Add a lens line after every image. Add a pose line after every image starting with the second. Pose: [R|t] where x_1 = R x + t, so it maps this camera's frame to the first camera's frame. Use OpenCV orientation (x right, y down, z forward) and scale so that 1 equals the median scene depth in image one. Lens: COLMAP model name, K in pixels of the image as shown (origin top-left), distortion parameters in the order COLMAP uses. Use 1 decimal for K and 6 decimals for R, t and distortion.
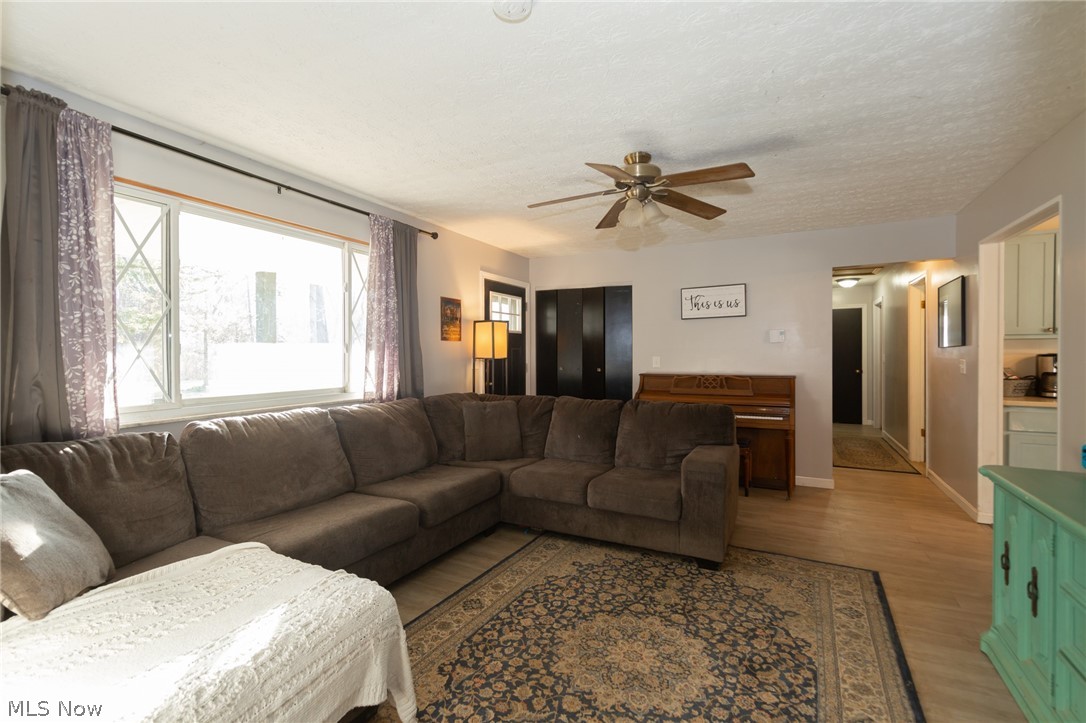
lens RADIAL K [[494.6, 0, 536.8], [0, 494.6, 357.8], [0, 0, 1]] dist [0.004016, 0.000082]
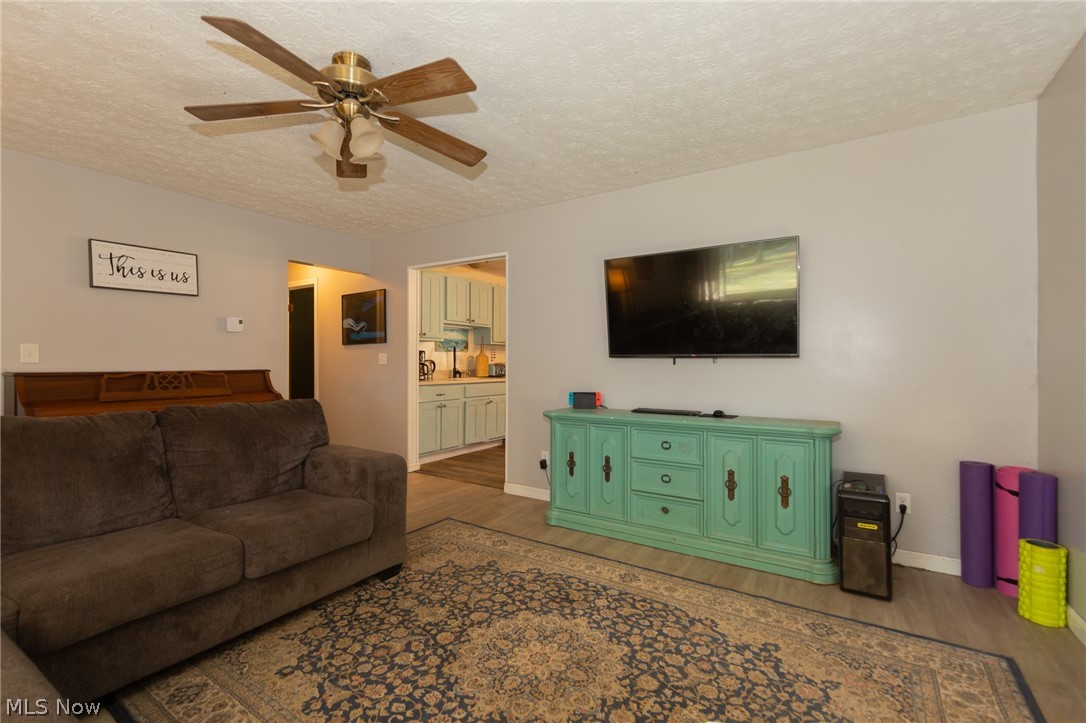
lens RADIAL K [[477.1, 0, 538.0], [0, 477.1, 363.8], [0, 0, 1]] dist [0.001174, -0.000098]
pose [[0.092867, 0.000638, 0.995678, -0.544444], [0.007028, 0.999974, -0.001296, 0.054448], [-0.995654, 0.007118, 0.092860, 0.745717]]
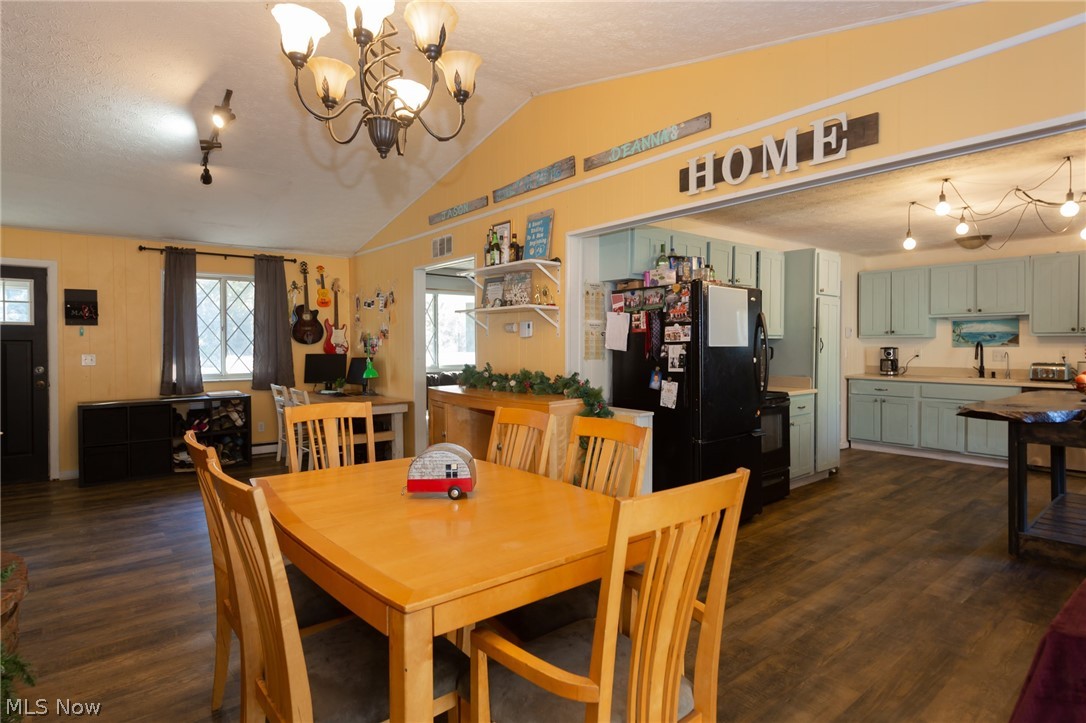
lens RADIAL K [[574.9, 0, 544.4], [0, 574.9, 354.1], [0, 0, 1]] dist [0.001592, 0.000334]
pose [[0.928500, 0.005101, -0.371297, 1.043330], [-0.000762, 0.999930, 0.011831, -0.011433], [0.371331, -0.010702, 0.928439, -1.695883]]
